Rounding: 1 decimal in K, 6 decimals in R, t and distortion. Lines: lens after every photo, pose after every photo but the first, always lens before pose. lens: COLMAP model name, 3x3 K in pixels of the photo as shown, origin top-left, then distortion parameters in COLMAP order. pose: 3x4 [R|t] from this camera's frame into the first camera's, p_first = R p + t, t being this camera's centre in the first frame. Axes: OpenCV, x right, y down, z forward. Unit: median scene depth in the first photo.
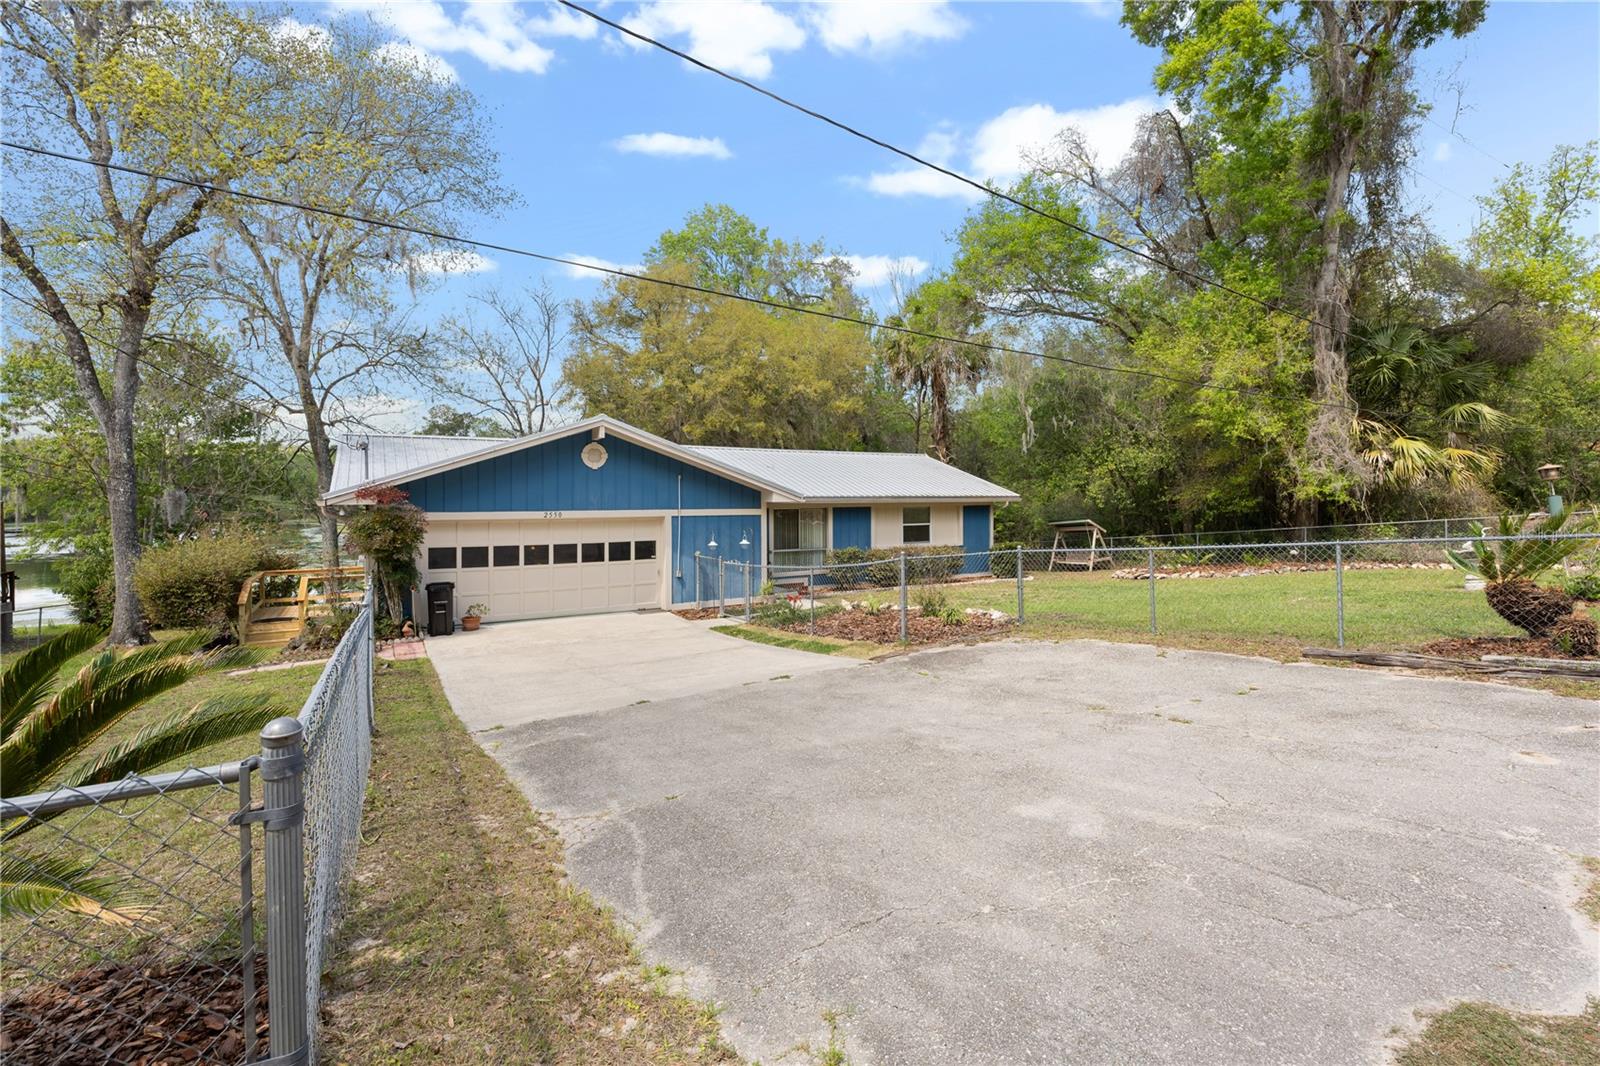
lens RADIAL K [[703.8, 0, 808.3], [0, 703.8, 519.9], [0, 0, 1]] dist [-0.002744, -0.001074]
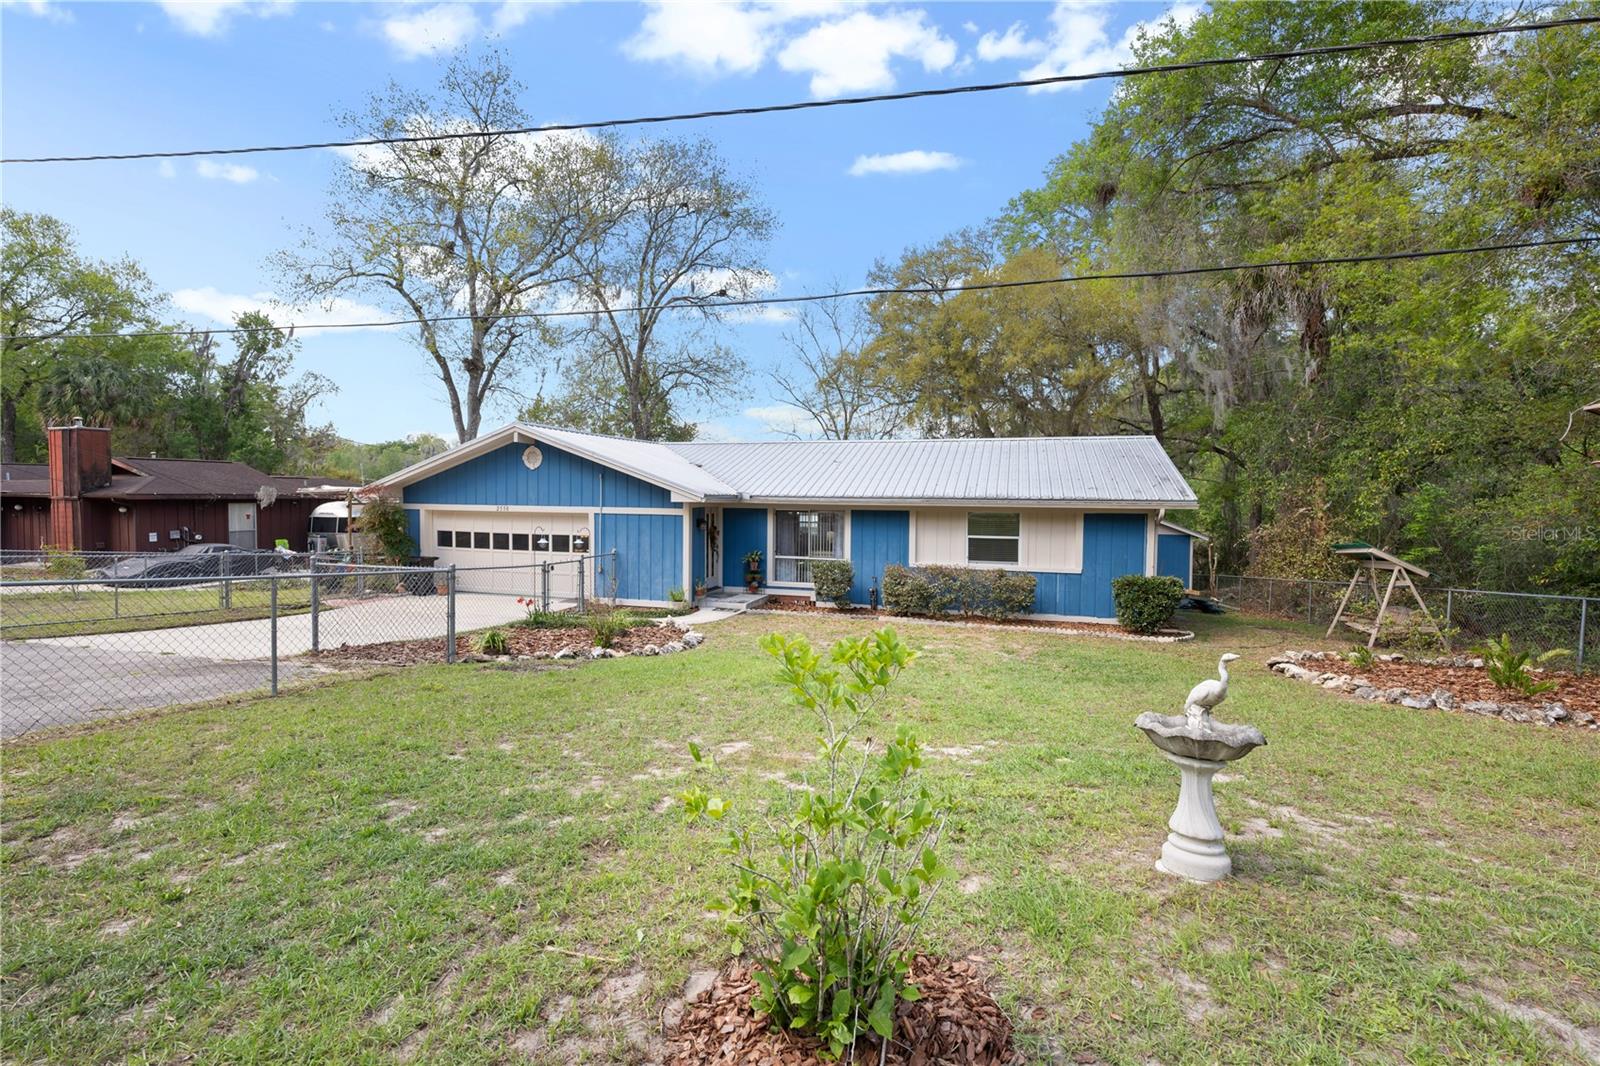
lens RADIAL K [[703.8, 0, 798.7], [0, 703.8, 528.4], [0, 0, 1]] dist [-0.002744, -0.001074]
pose [[0.665049, 0.042505, -0.745589, 0.737474], [-0.034769, 0.999059, 0.025942, -0.018983], [0.745990, 0.008671, 0.665901, 0.494851]]
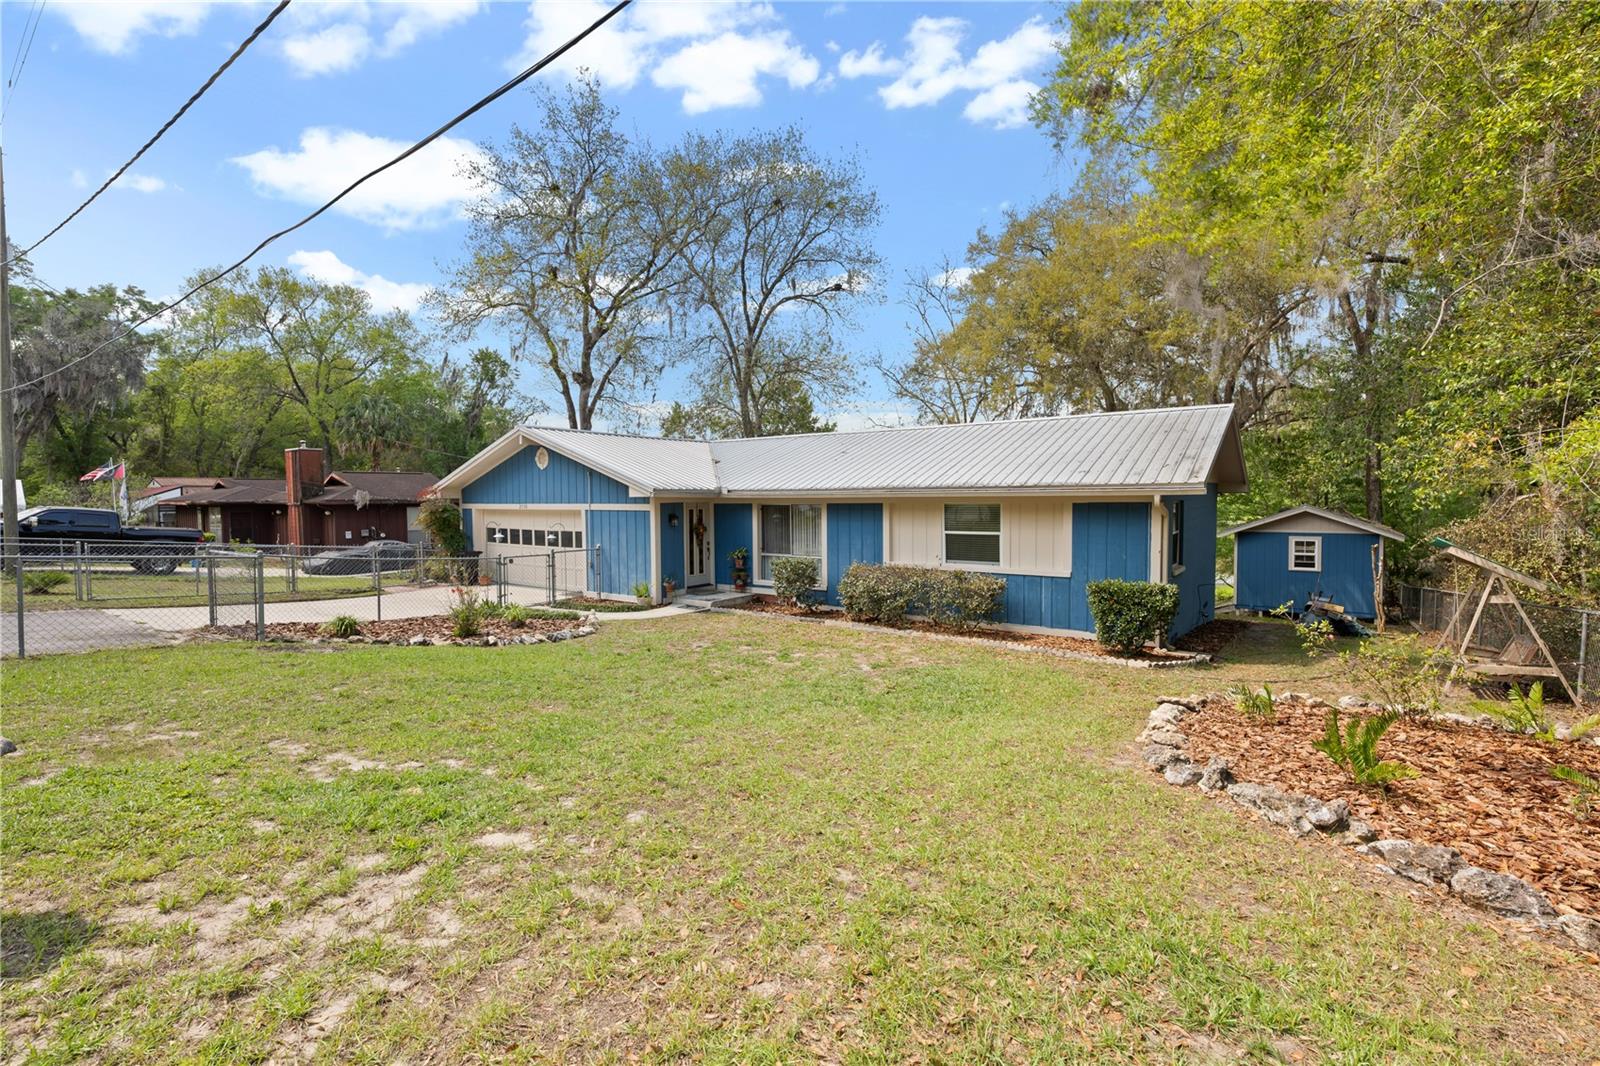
lens RADIAL K [[703.8, 0, 796.0], [0, 703.8, 533.1], [0, 0, 1]] dist [-0.002744, -0.001074]
pose [[0.382688, 0.044874, -0.922787, 0.874005], [-0.023387, 0.998970, 0.038880, -0.018015], [0.923582, 0.006702, 0.383343, 0.826211]]
